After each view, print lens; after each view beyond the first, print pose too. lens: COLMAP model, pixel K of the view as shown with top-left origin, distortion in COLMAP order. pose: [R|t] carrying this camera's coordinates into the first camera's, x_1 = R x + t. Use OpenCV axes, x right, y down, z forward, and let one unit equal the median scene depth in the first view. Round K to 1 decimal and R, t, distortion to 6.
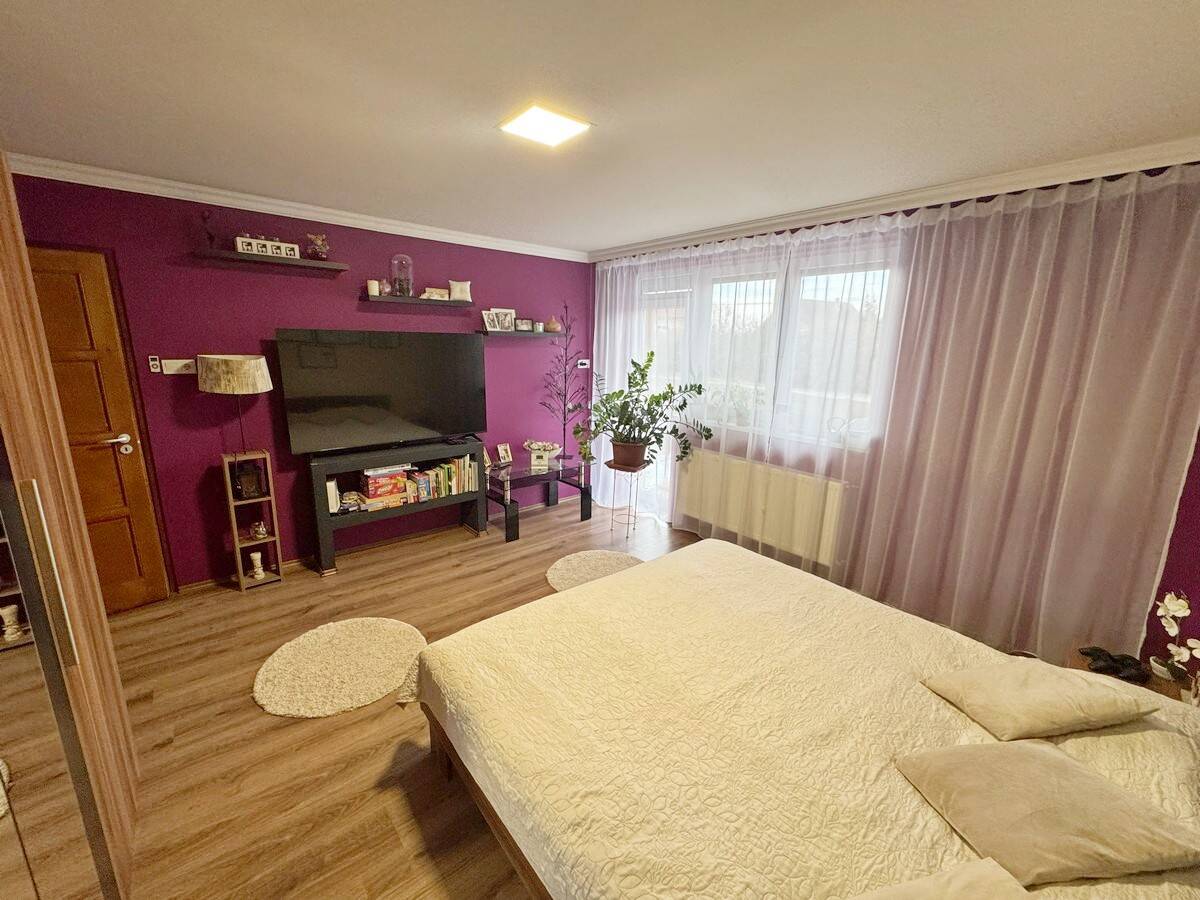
lens RADIAL K [[481.0, 0, 601.0], [0, 481.0, 448.4], [0, 0, 1]] dist [-0.003524, 0.000196]
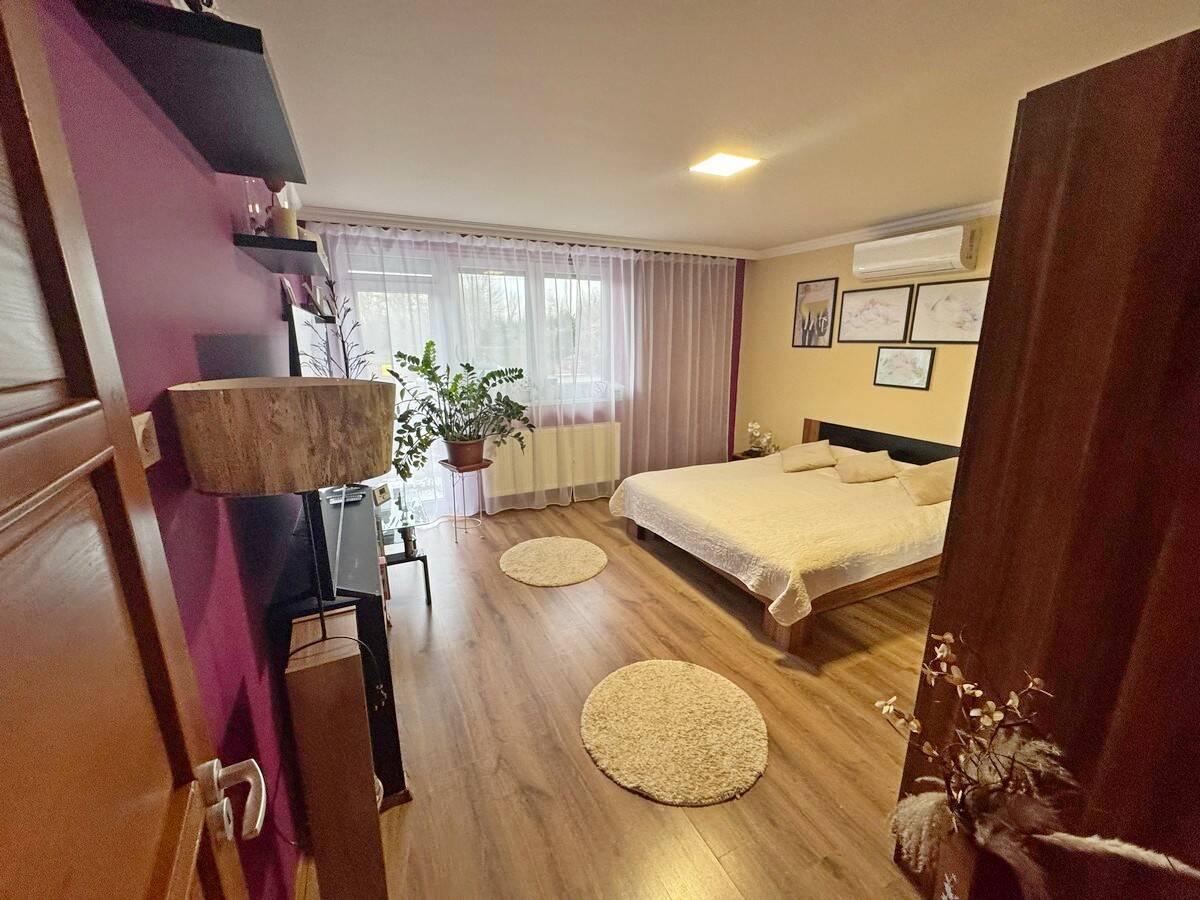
lens RADIAL K [[481.0, 0, 599.3], [0, 481.0, 449.0], [0, 0, 1]] dist [-0.003524, 0.000196]
pose [[0.251986, -0.240435, 0.937387, -0.970316], [0.217585, 0.957919, 0.187210, -0.147950], [-0.942953, 0.156787, 0.293697, 0.636386]]
